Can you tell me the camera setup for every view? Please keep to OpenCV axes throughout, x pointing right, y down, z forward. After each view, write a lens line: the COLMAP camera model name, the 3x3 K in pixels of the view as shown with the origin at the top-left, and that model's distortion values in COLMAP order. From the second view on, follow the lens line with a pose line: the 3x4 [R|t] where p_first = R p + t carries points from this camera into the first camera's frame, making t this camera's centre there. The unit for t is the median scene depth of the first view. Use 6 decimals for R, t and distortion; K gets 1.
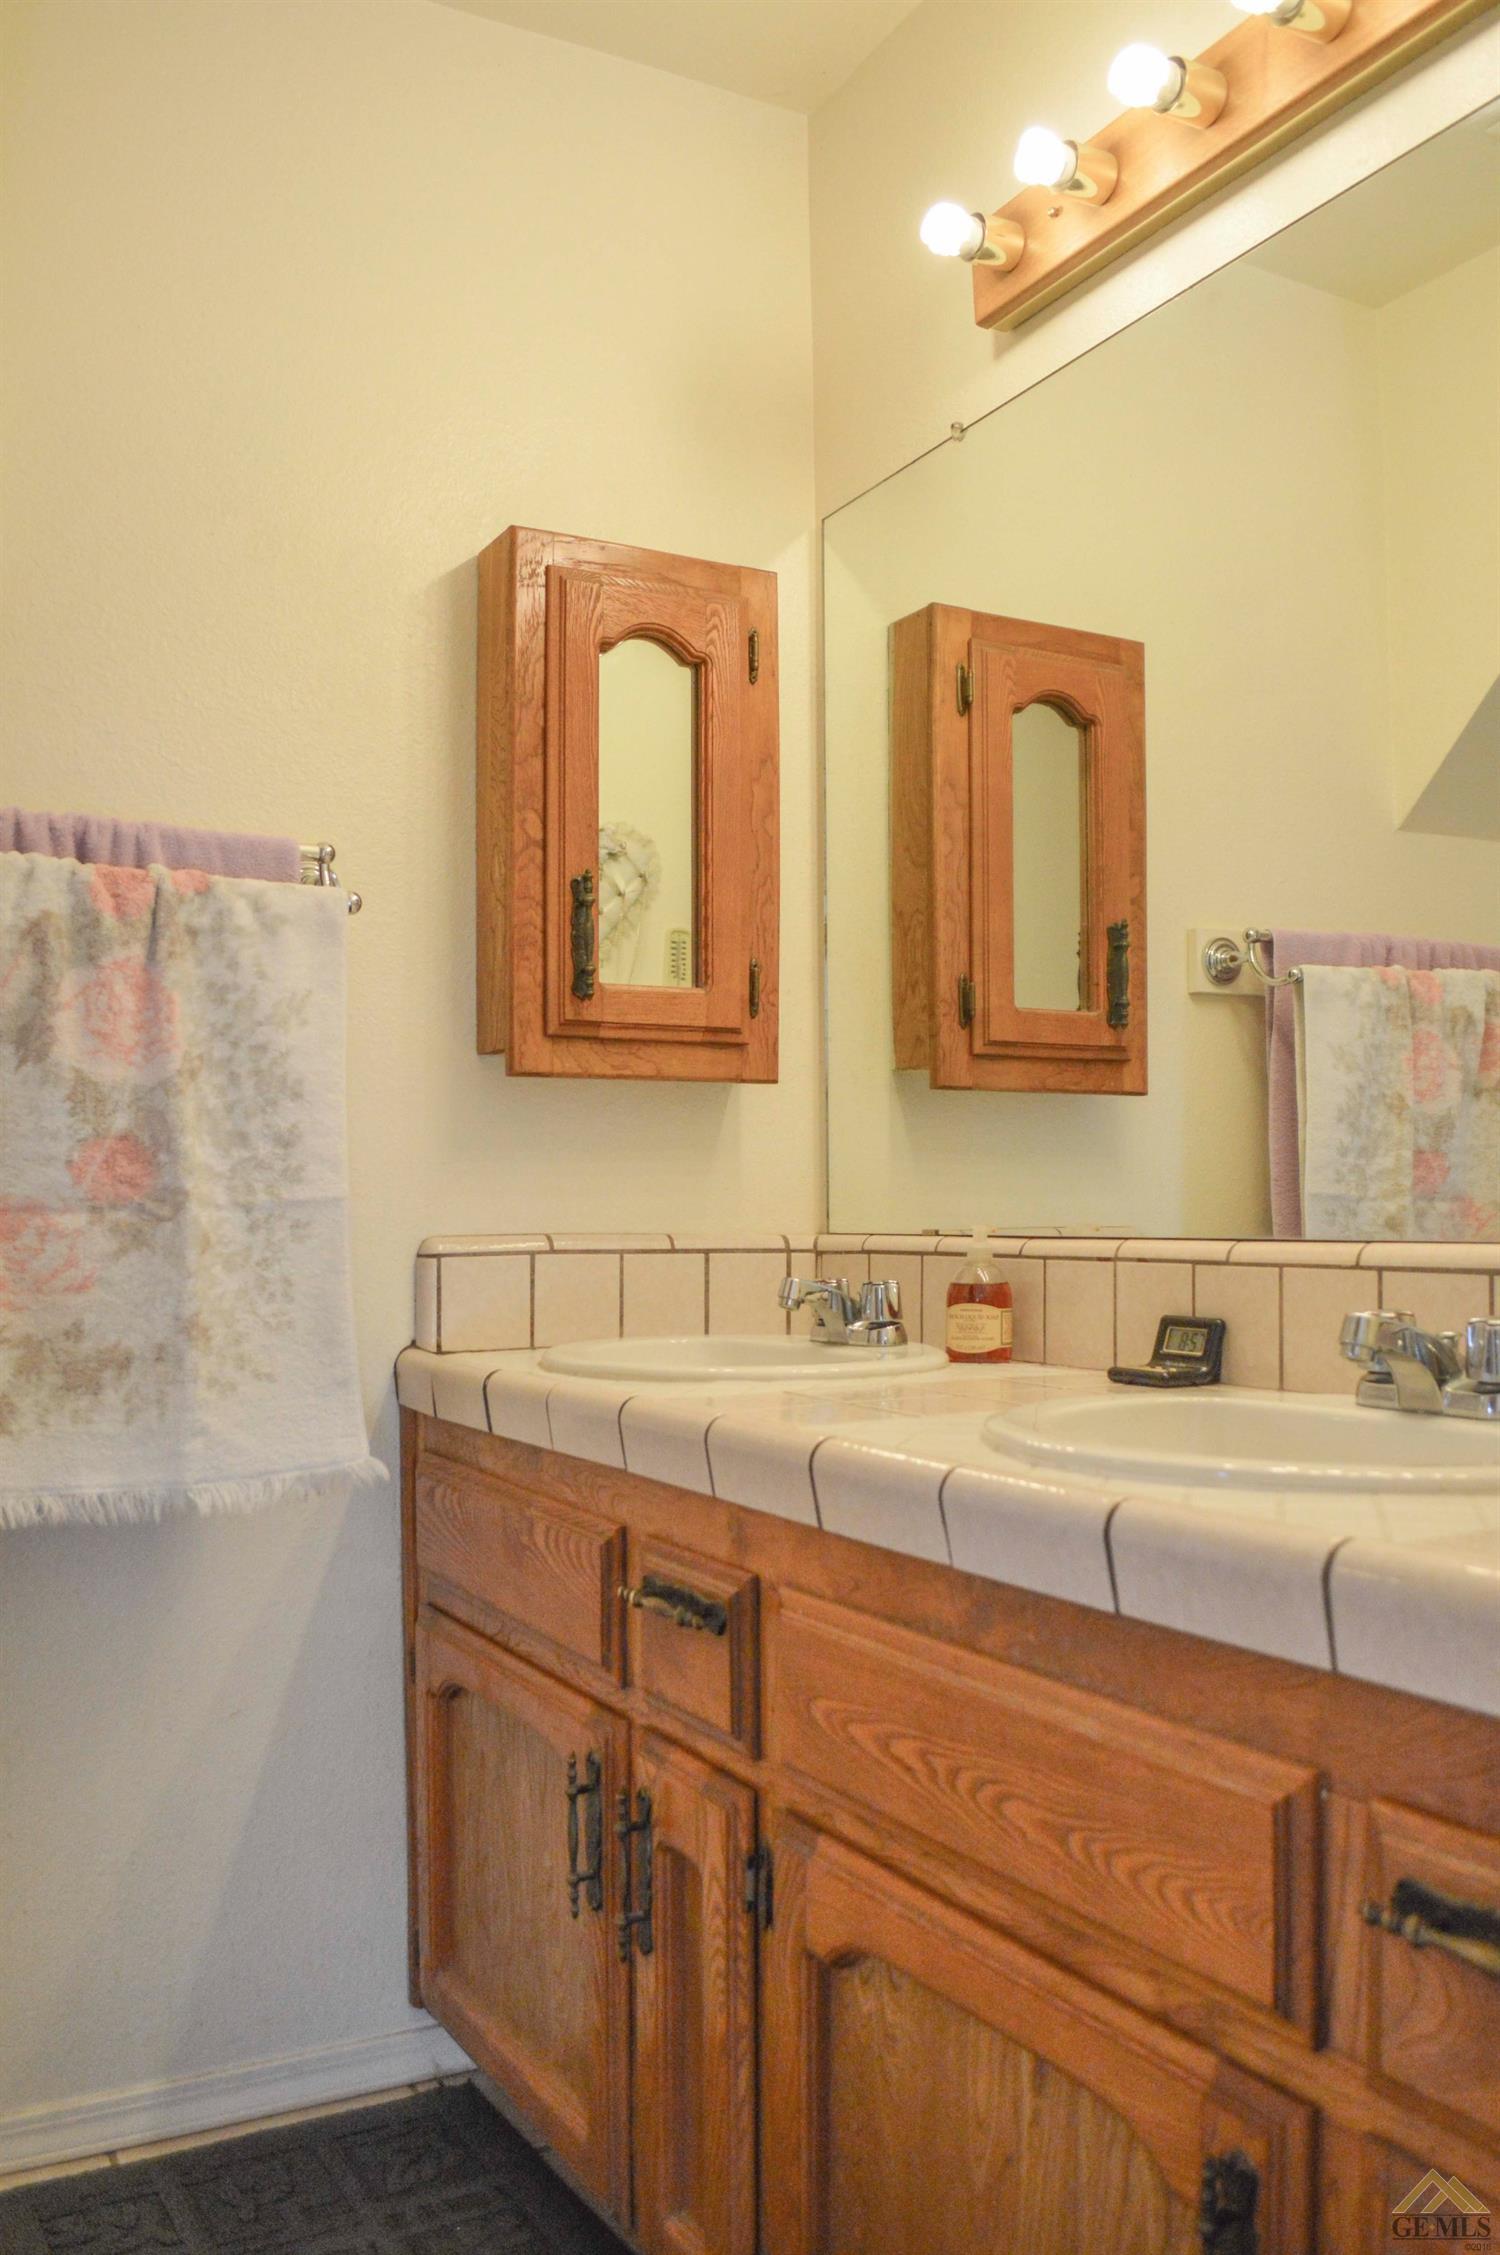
lens RADIAL K [[1858.0, 0, 750.0], [0, 1858.0, 1127.5], [0, 0, 1]] dist [-0.080387, 0.014322]
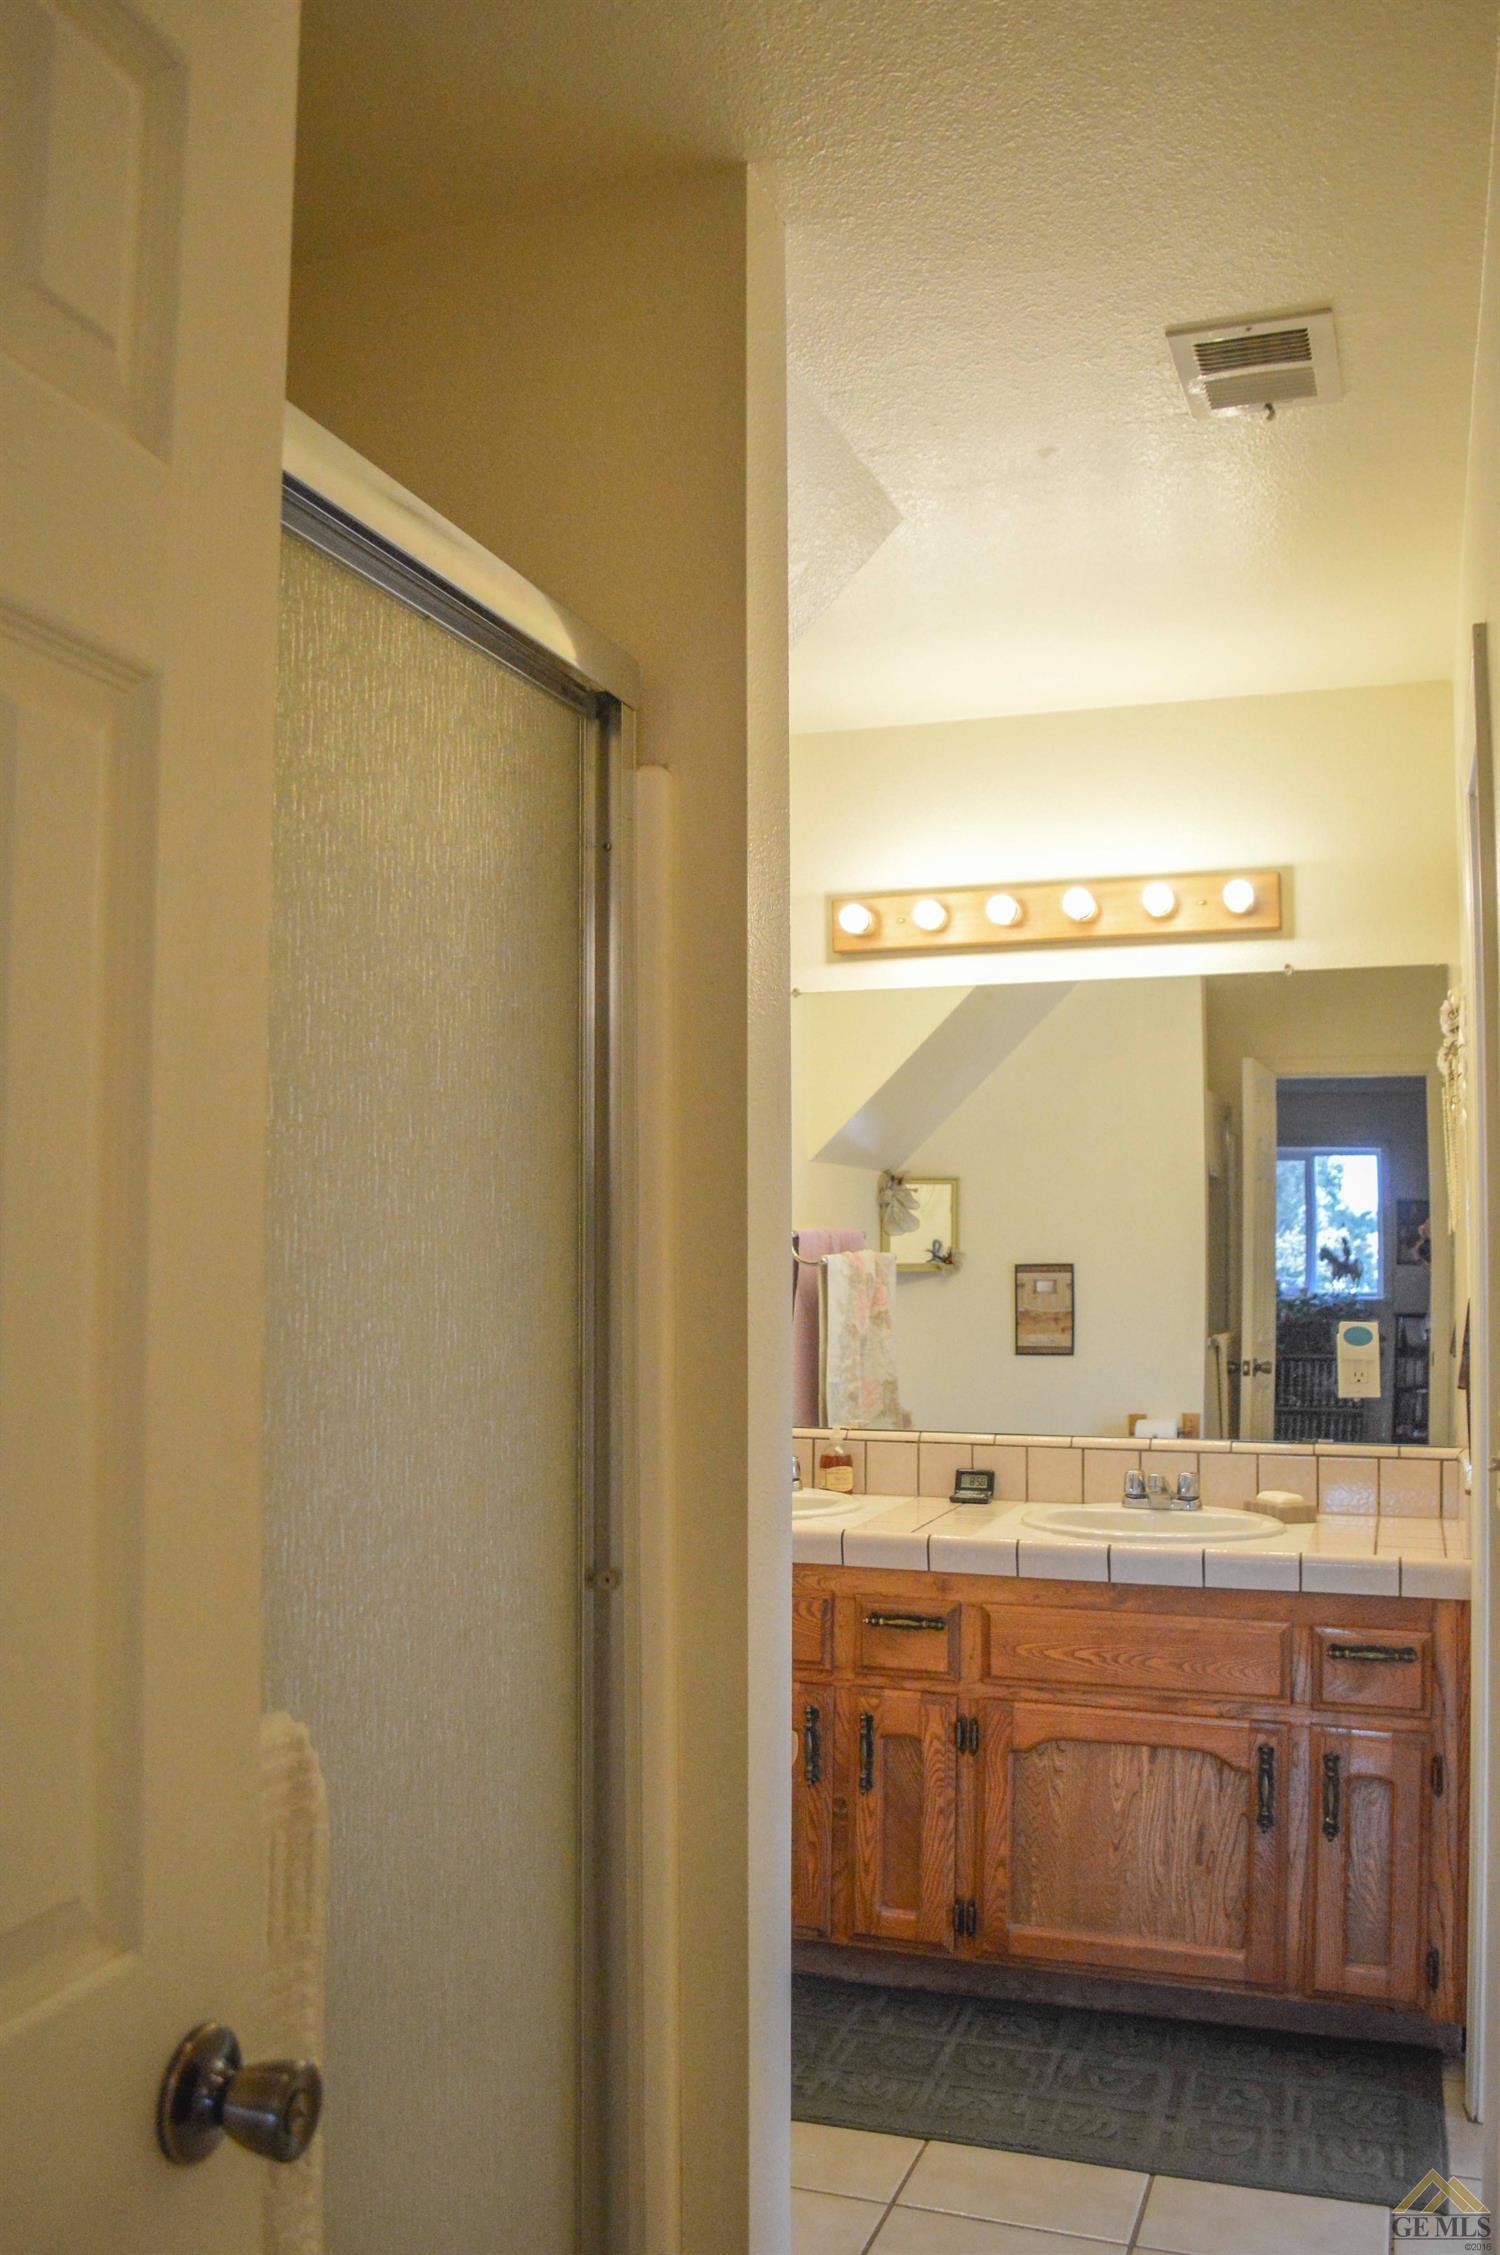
lens RADIAL K [[1858.0, 0, 750.0], [0, 1858.0, 1127.5], [0, 0, 1]] dist [-0.080387, 0.014322]
pose [[0.736634, 0.051771, 0.674307, -2.176989], [-0.037148, 0.998658, -0.036093, -0.319264], [-0.675270, 0.001538, 0.737569, -0.661750]]
